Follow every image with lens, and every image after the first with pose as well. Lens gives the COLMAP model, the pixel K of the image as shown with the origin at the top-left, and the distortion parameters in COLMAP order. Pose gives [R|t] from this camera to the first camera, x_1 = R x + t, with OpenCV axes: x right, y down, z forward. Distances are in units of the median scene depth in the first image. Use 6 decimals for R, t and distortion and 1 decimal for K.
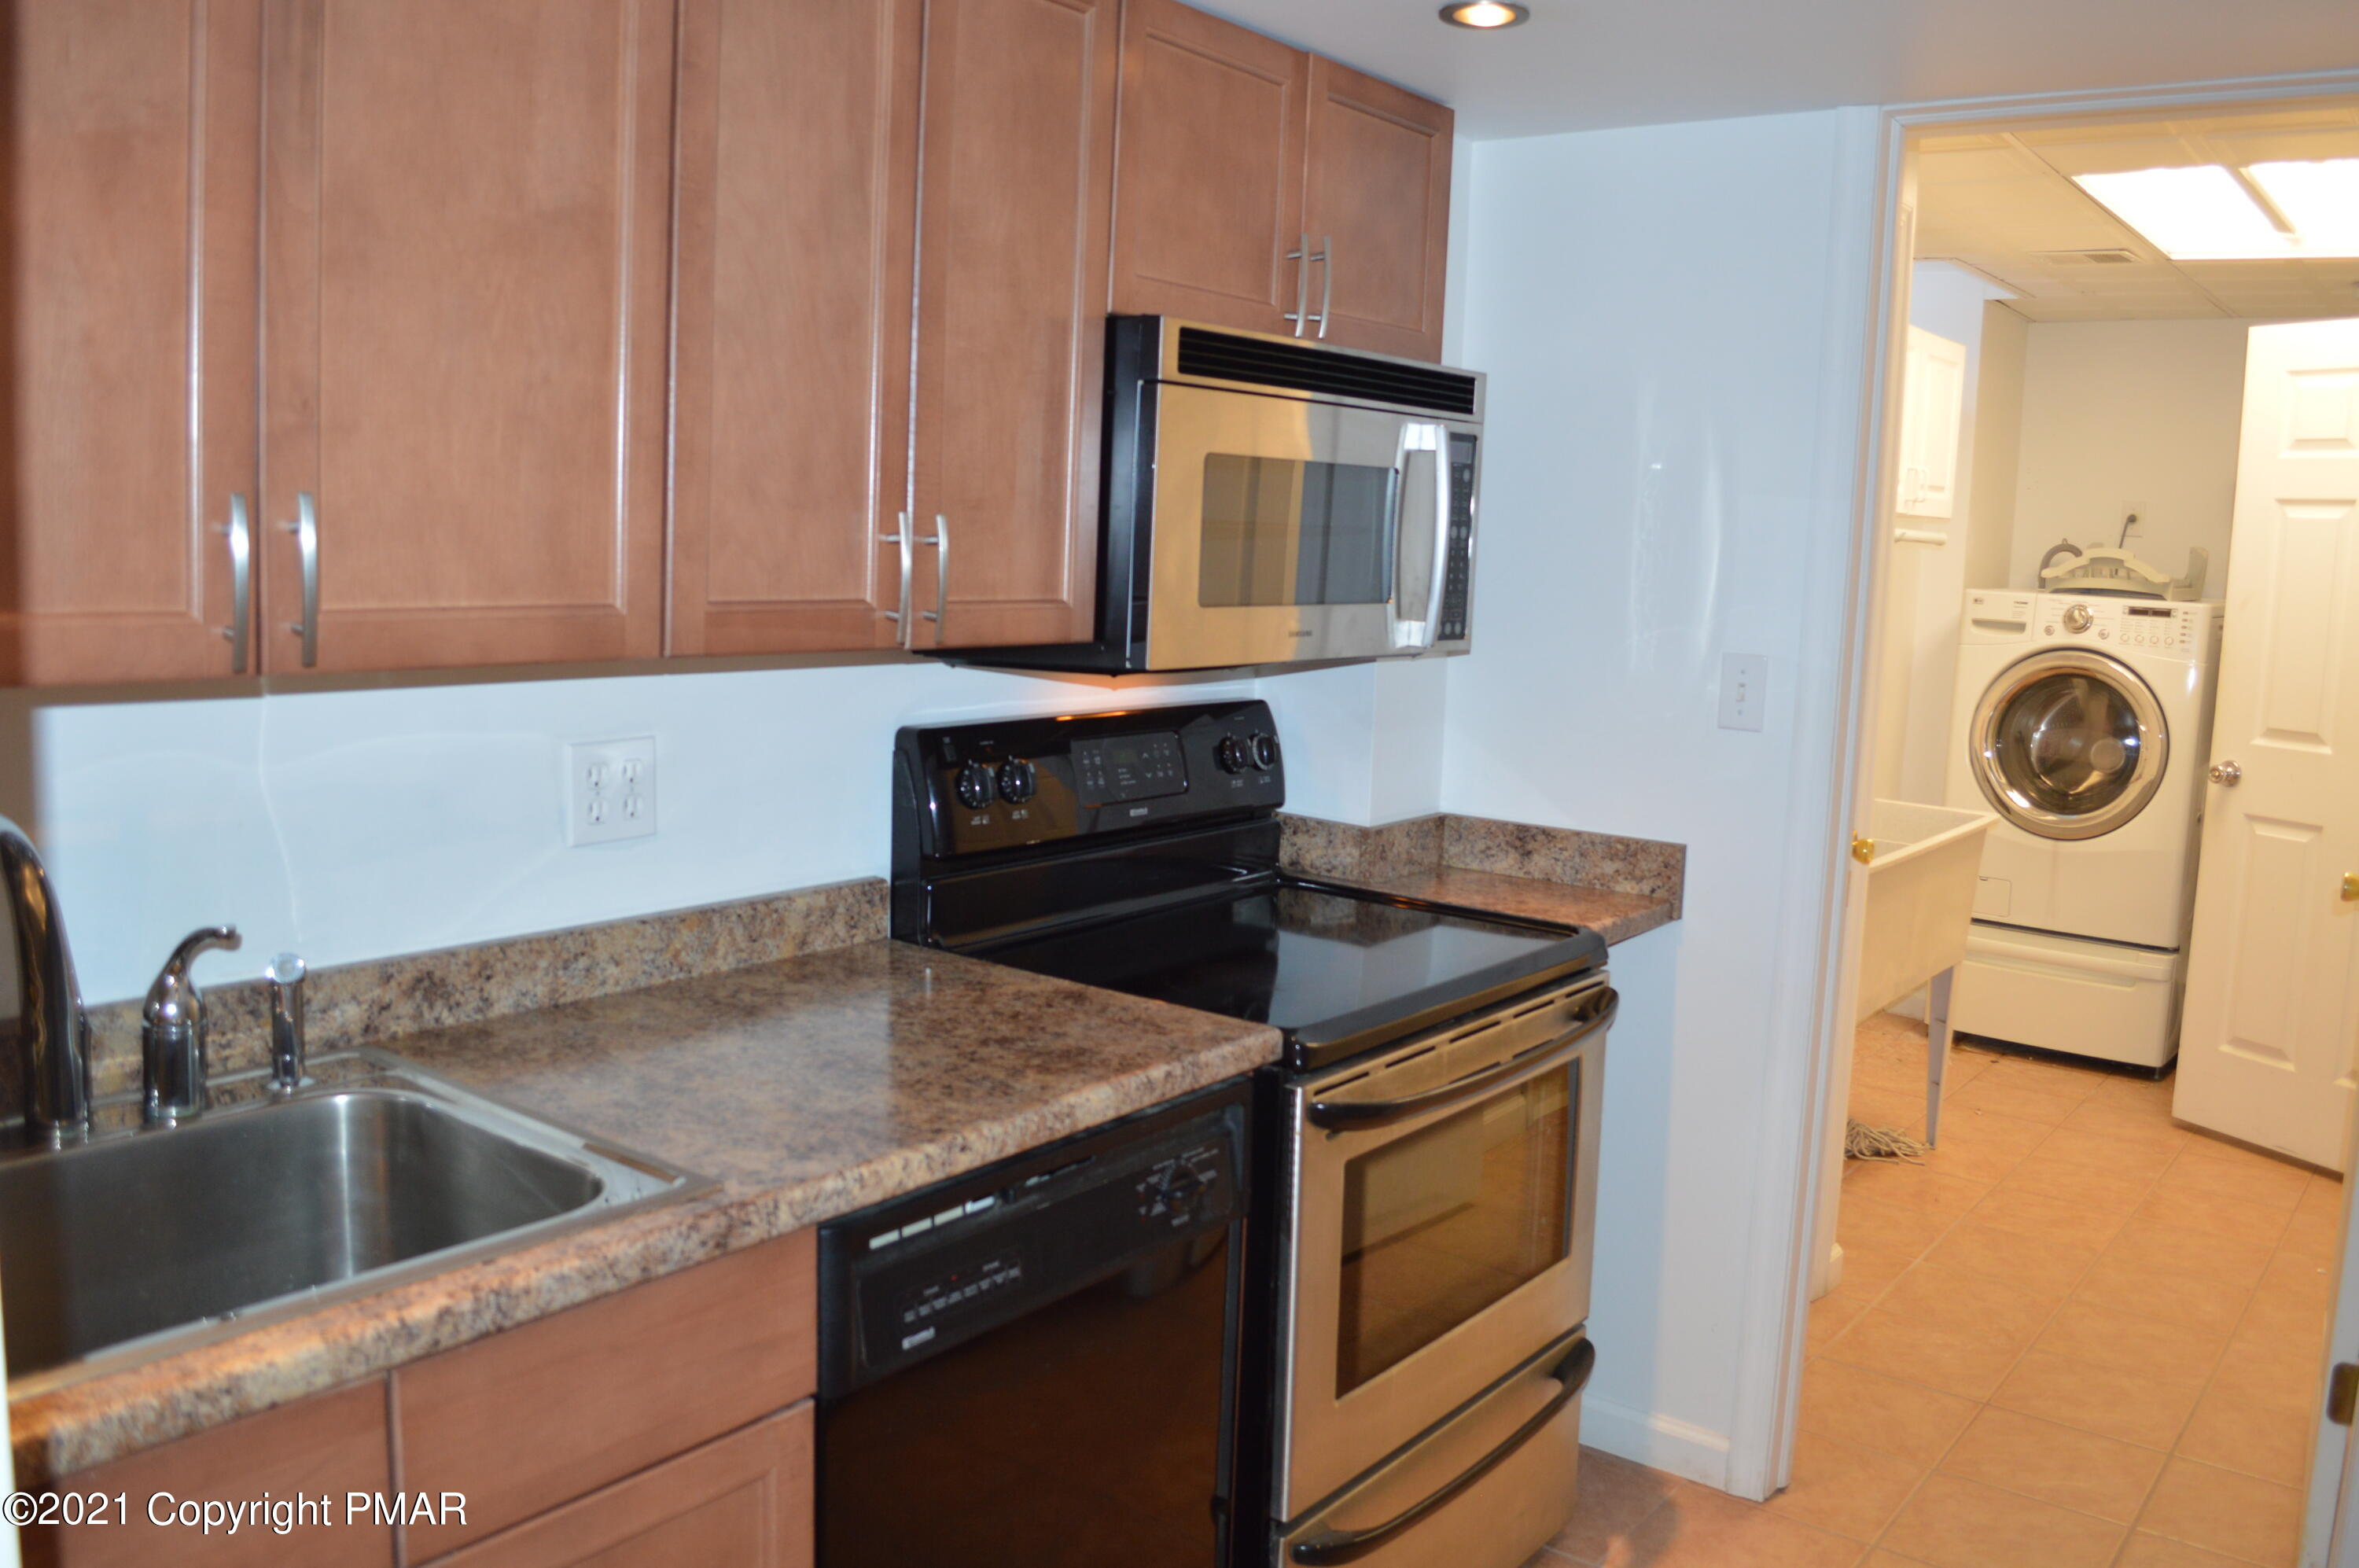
lens RADIAL K [[1924.2, 0, 1181.4], [0, 1924.2, 779.5], [0, 0, 1]] dist [-0.091540, 0.016717]
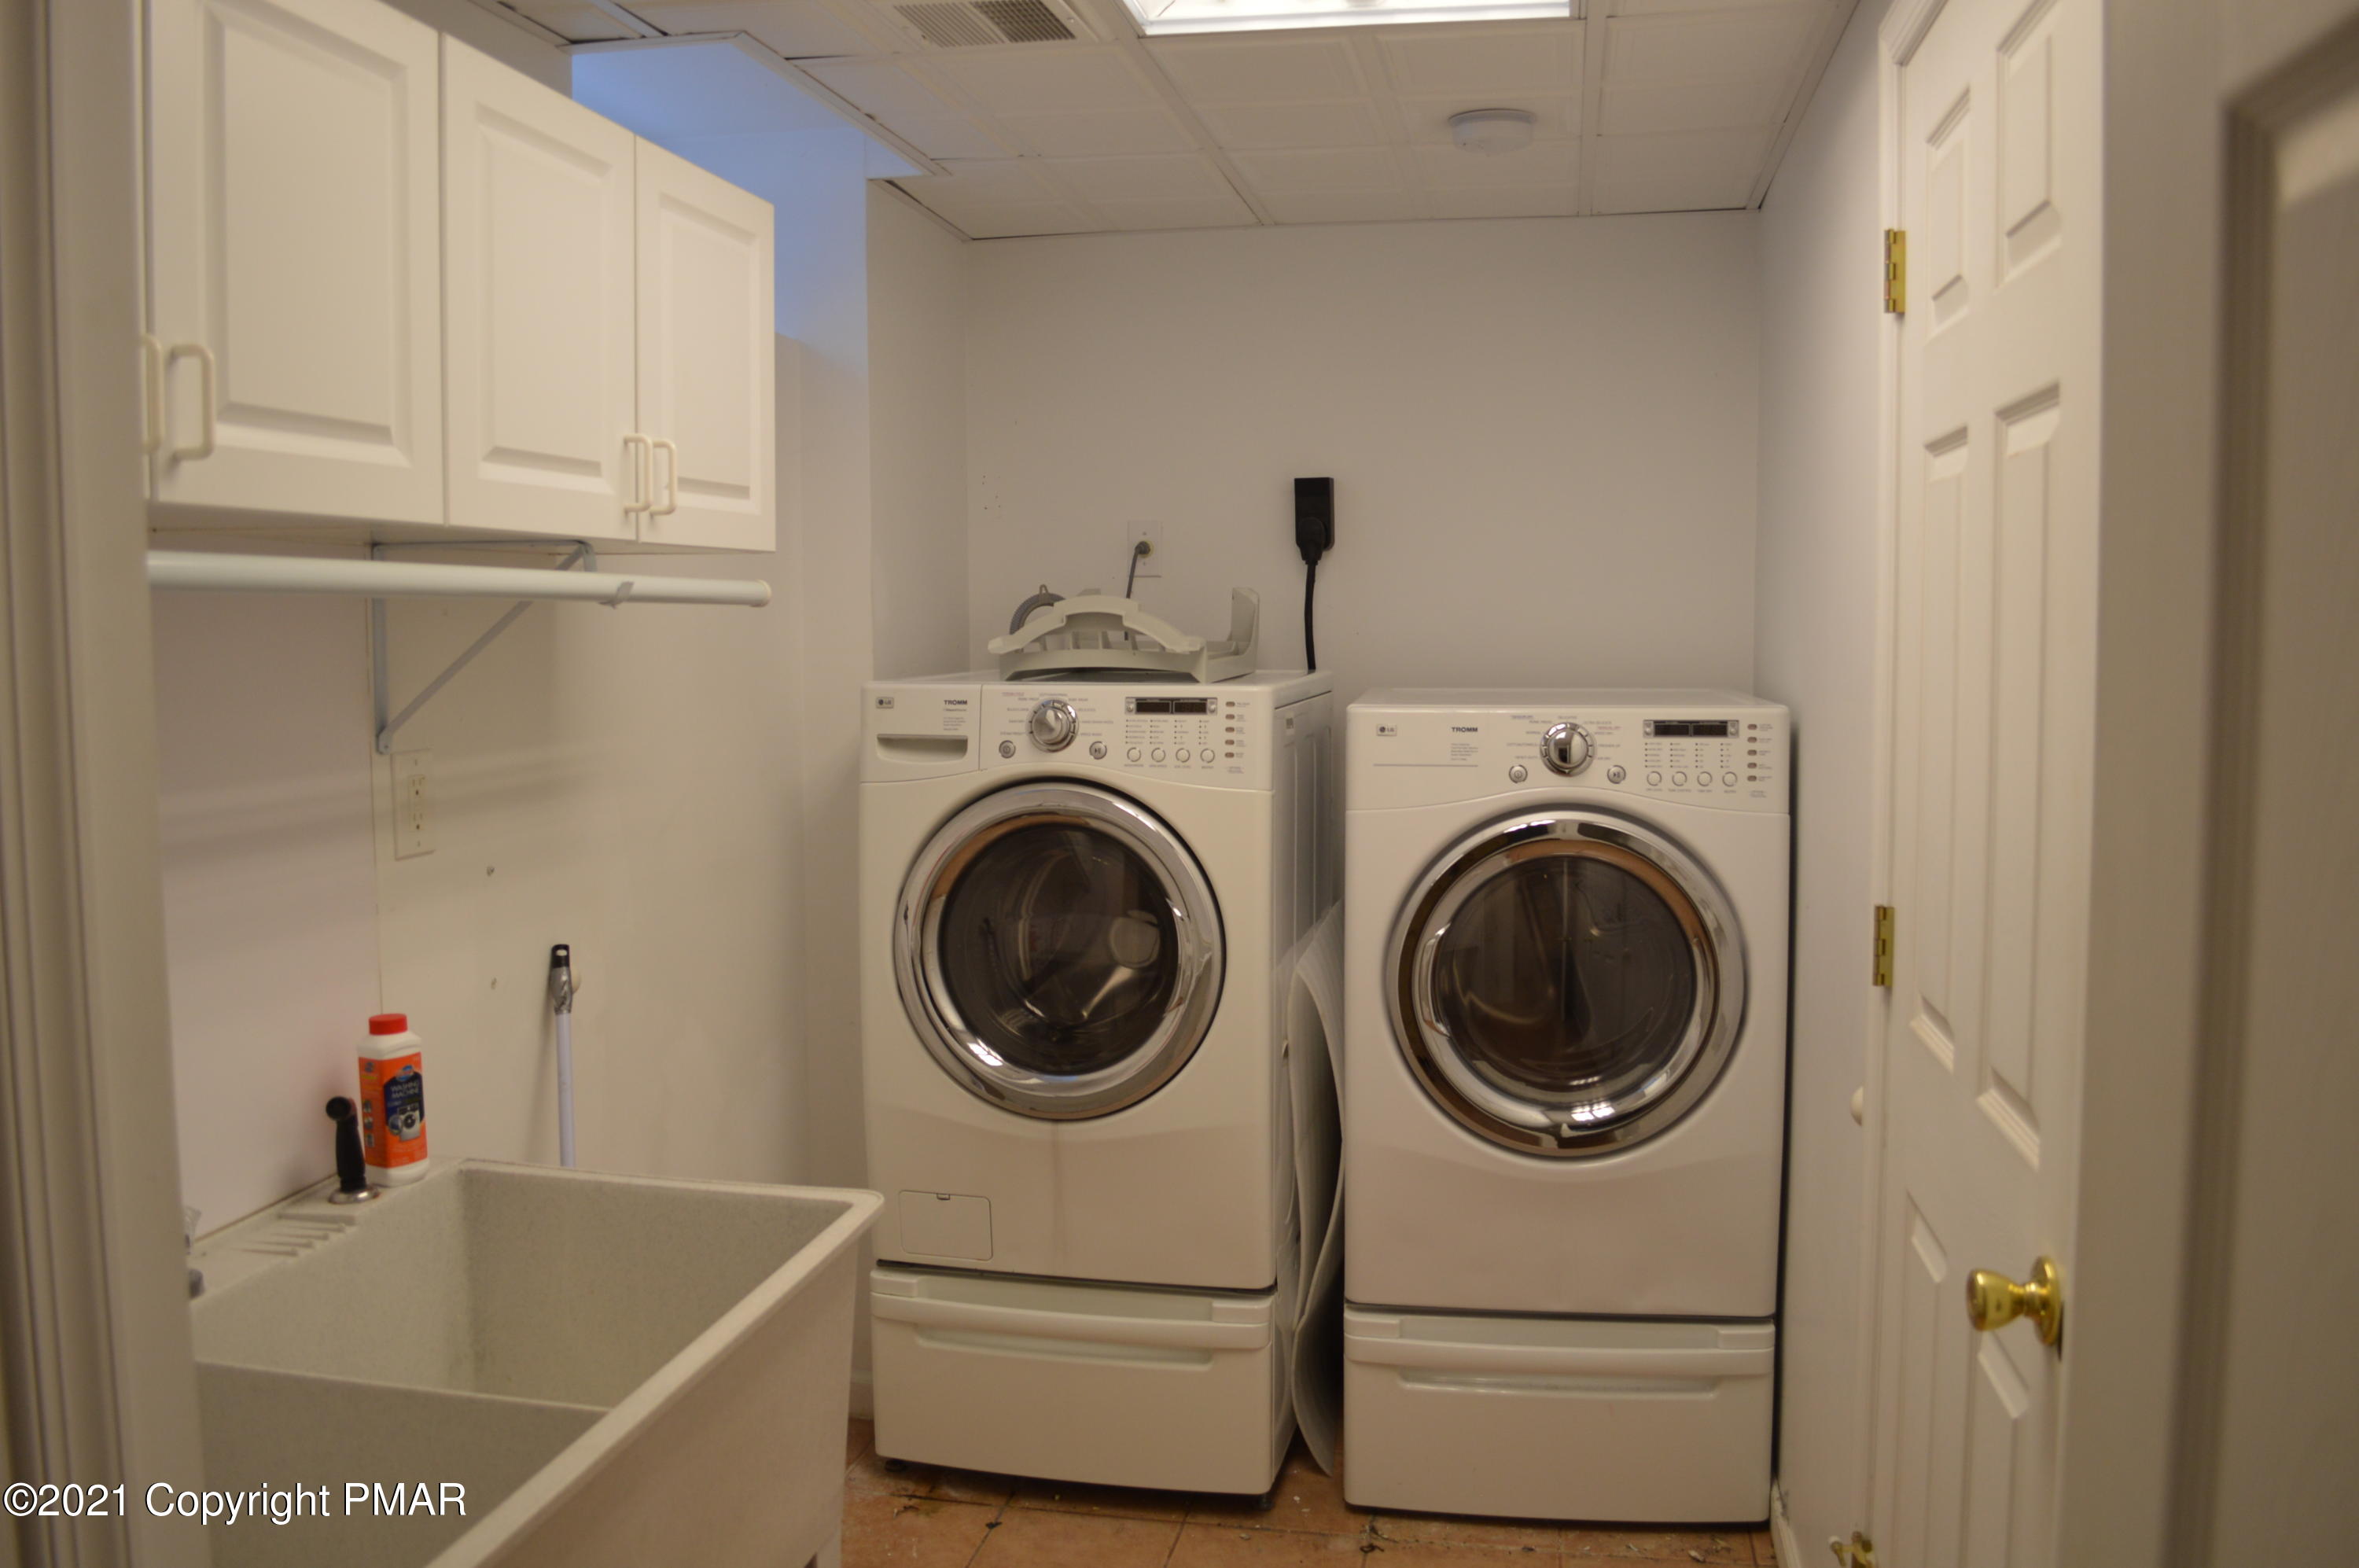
lens RADIAL K [[1924.2, 0, 1181.0], [0, 1924.2, 783.1], [0, 0, 1]] dist [-0.091540, 0.016717]
pose [[0.898660, -0.077612, 0.431726, 0.260447], [0.094144, 0.995413, -0.017017, -0.054449], [-0.428425, 0.055937, 0.901844, 0.468023]]
